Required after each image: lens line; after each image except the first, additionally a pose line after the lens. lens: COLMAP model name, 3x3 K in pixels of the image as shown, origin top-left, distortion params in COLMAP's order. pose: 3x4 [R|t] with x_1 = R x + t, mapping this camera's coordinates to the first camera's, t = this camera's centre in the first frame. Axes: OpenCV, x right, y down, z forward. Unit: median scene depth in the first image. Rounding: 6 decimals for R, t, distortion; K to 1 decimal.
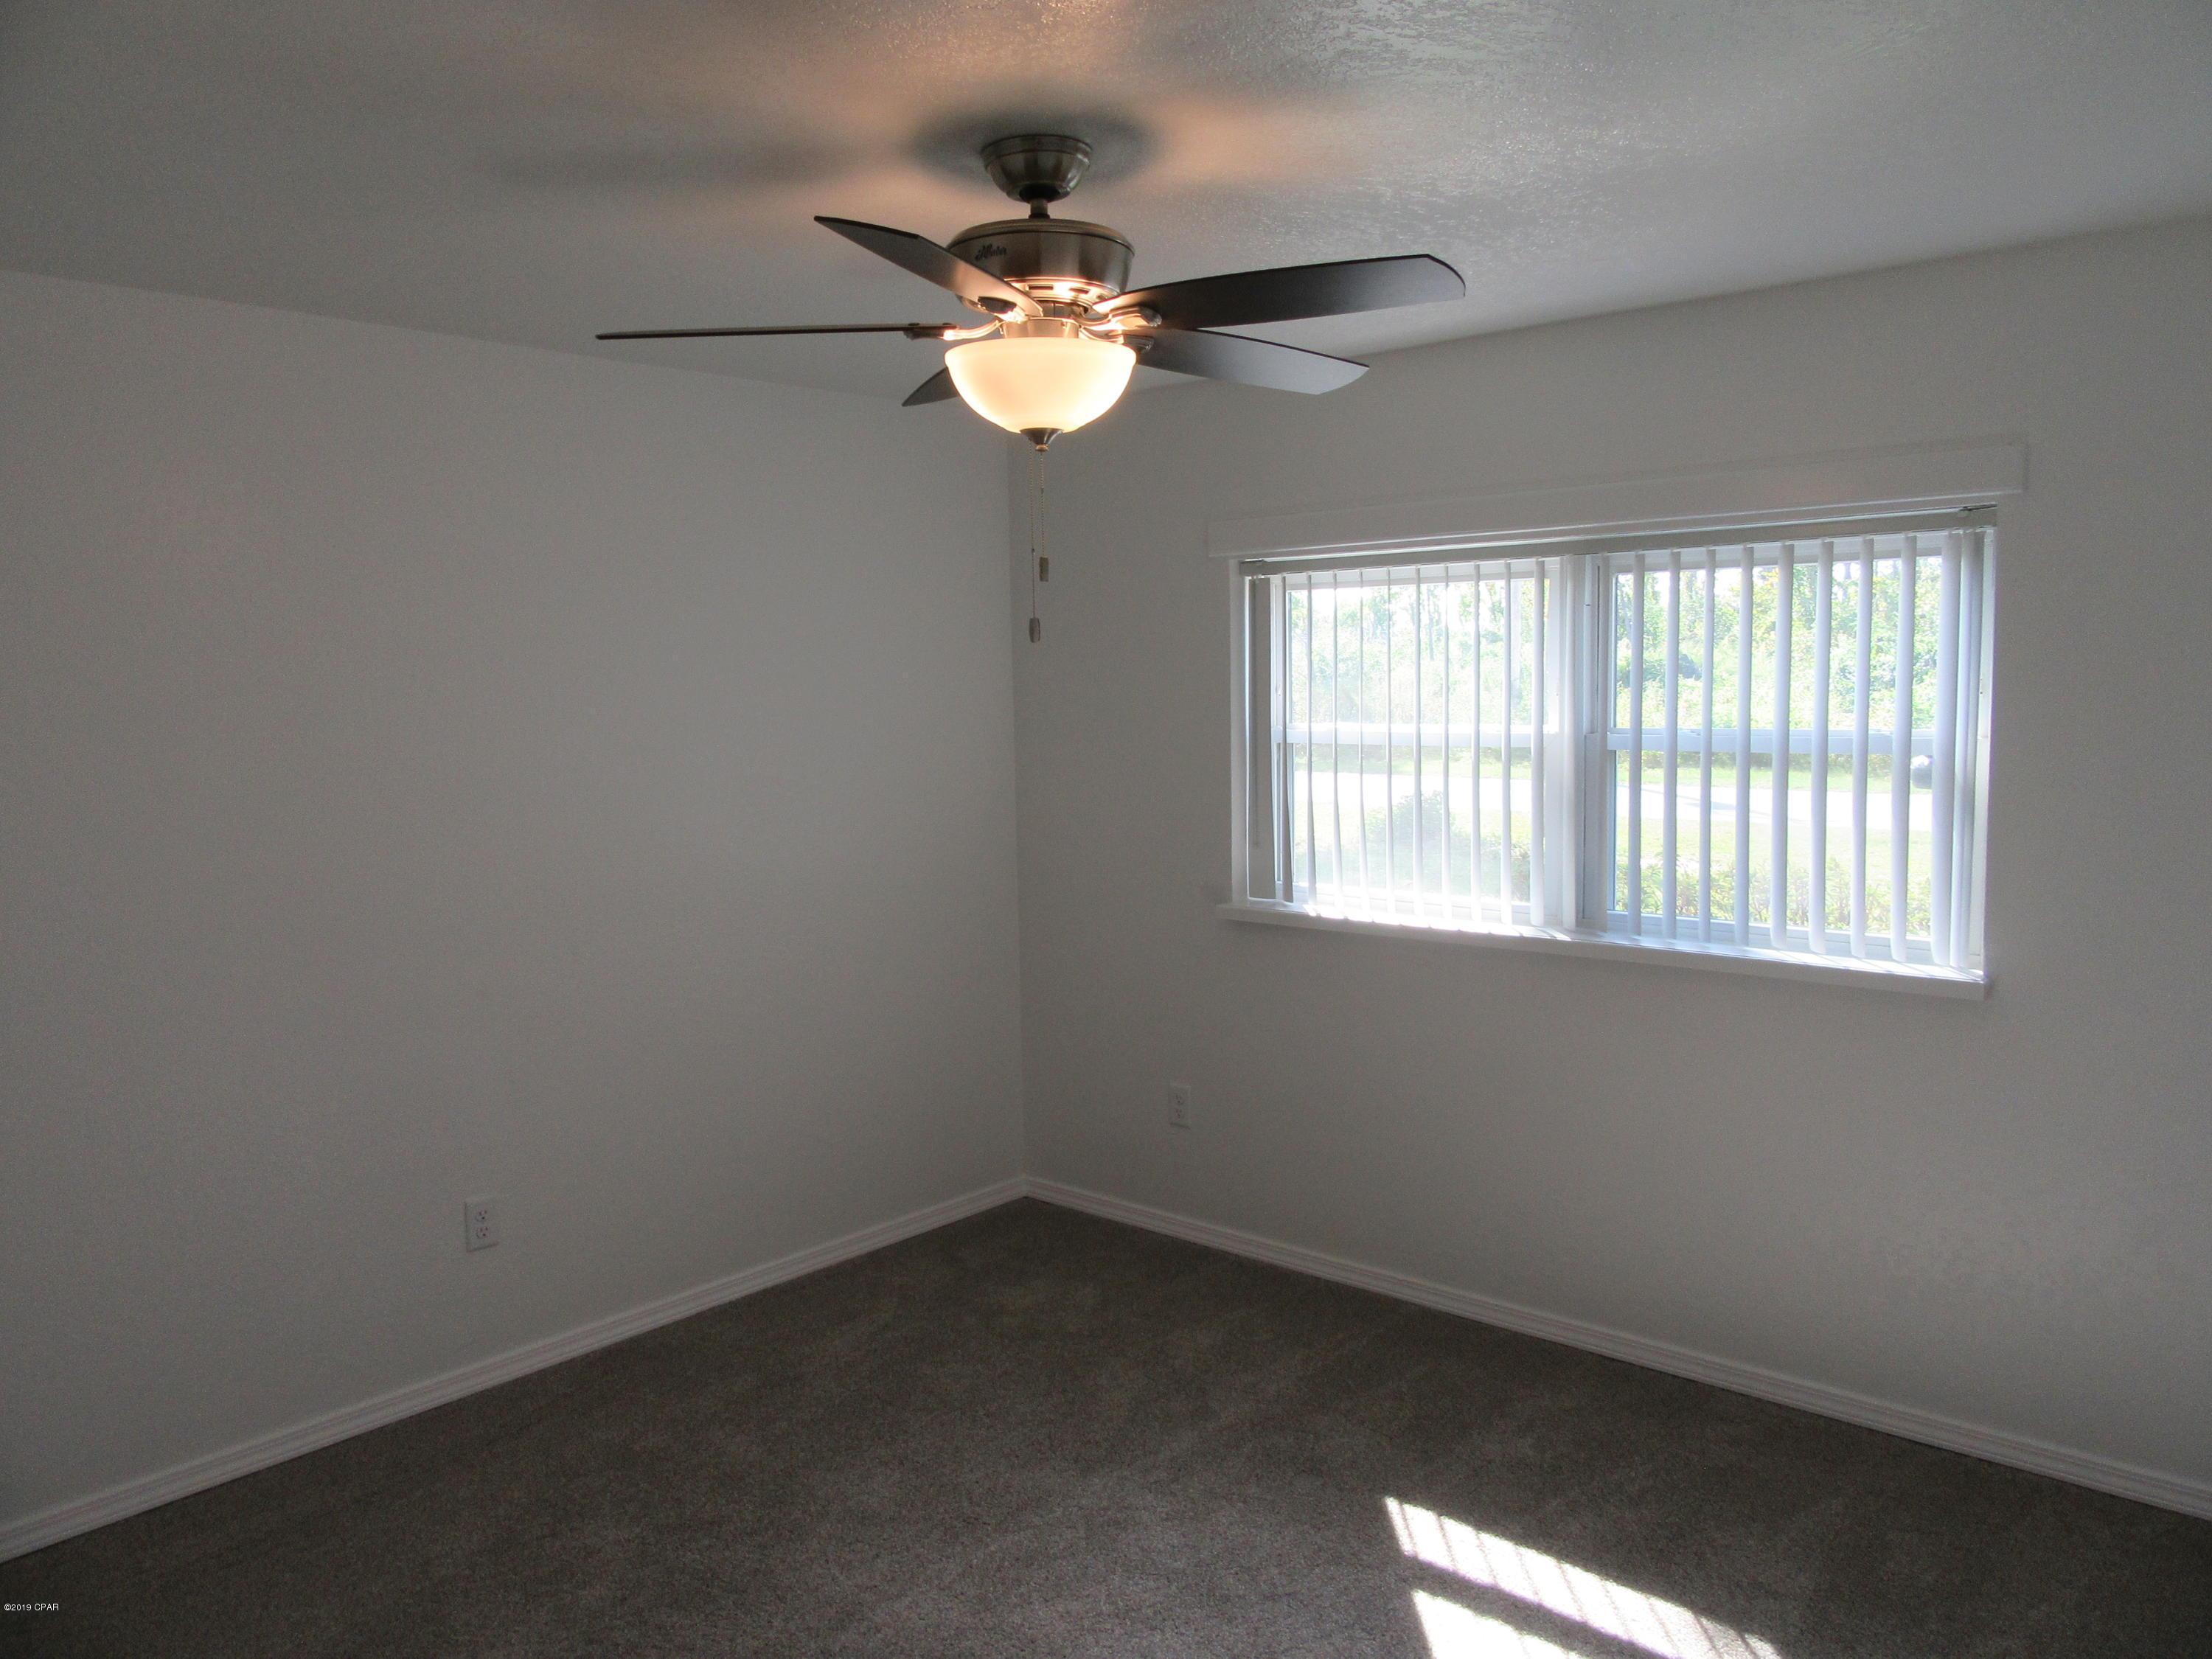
lens RADIAL K [[1629.2, 0, 1106.0], [0, 1629.2, 829.5], [0, 0, 1]] dist [0.001282, 0.002946]
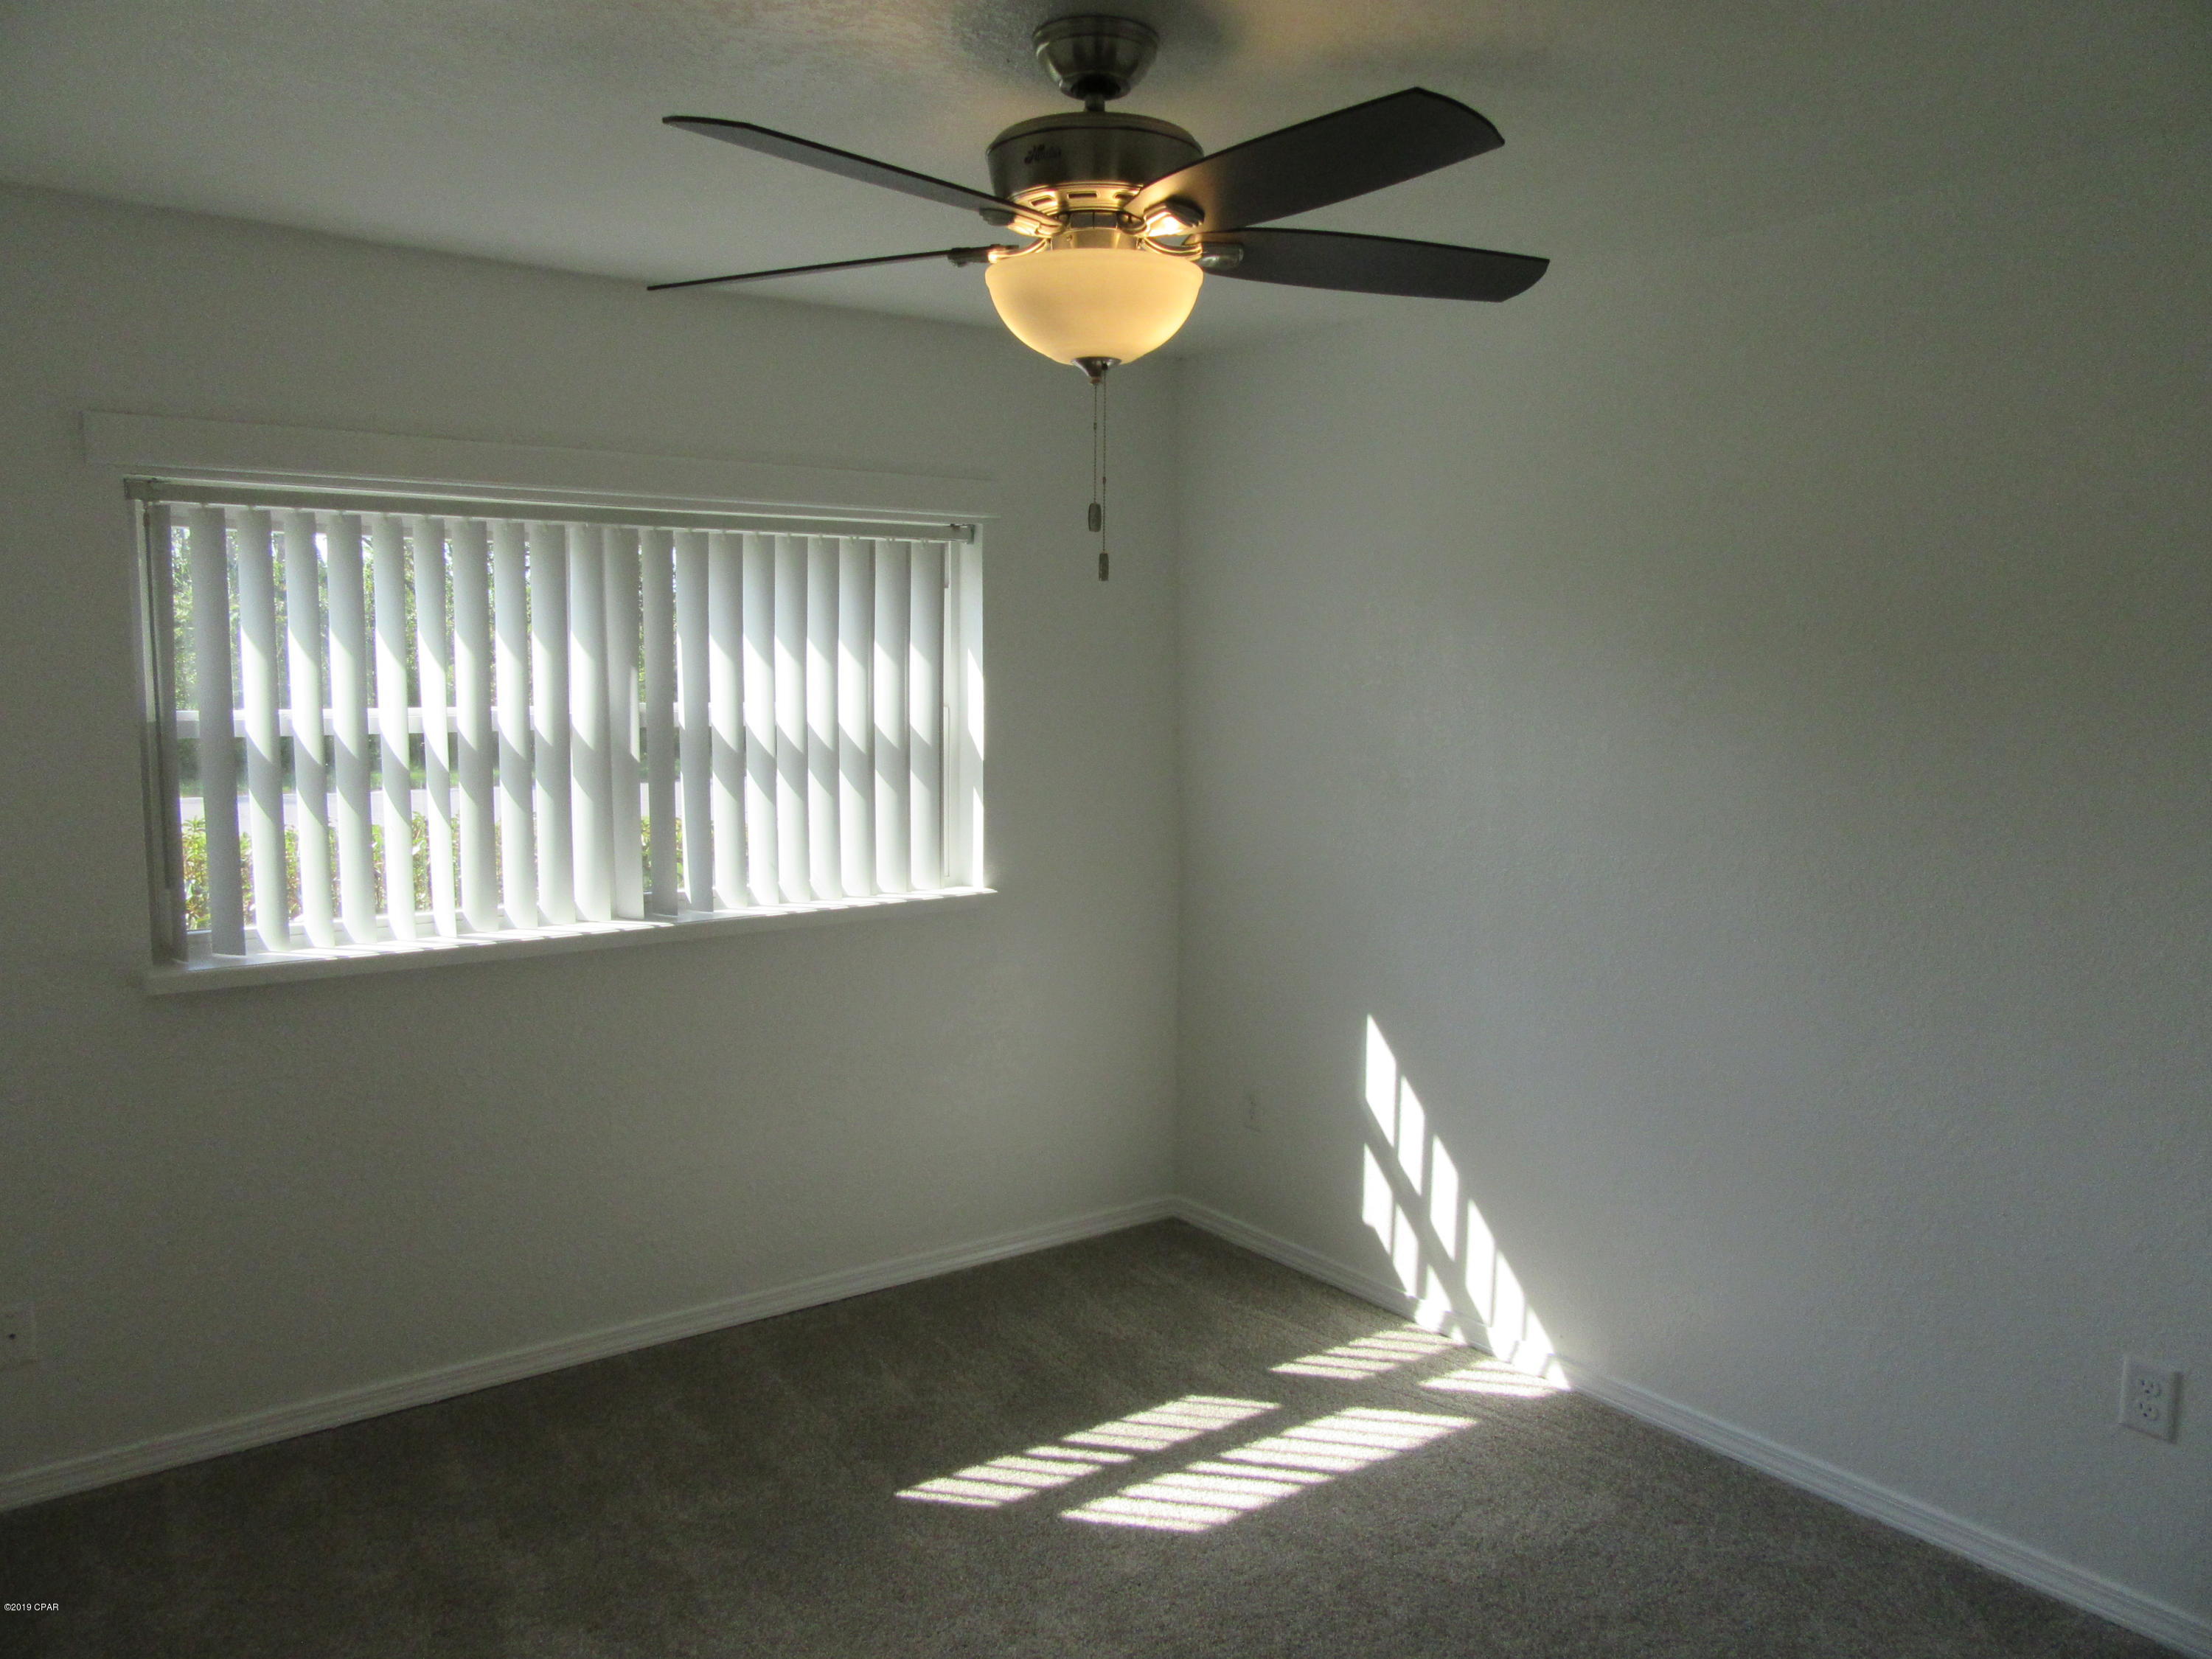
lens RADIAL K [[1629.2, 0, 1106.0], [0, 1629.2, 829.5], [0, 0, 1]] dist [0.001282, 0.002946]
pose [[0.241586, -0.091564, 0.966050, -0.578476], [0.082201, 0.993891, 0.073646, -0.038654], [-0.966891, 0.061618, 0.247637, 0.498641]]
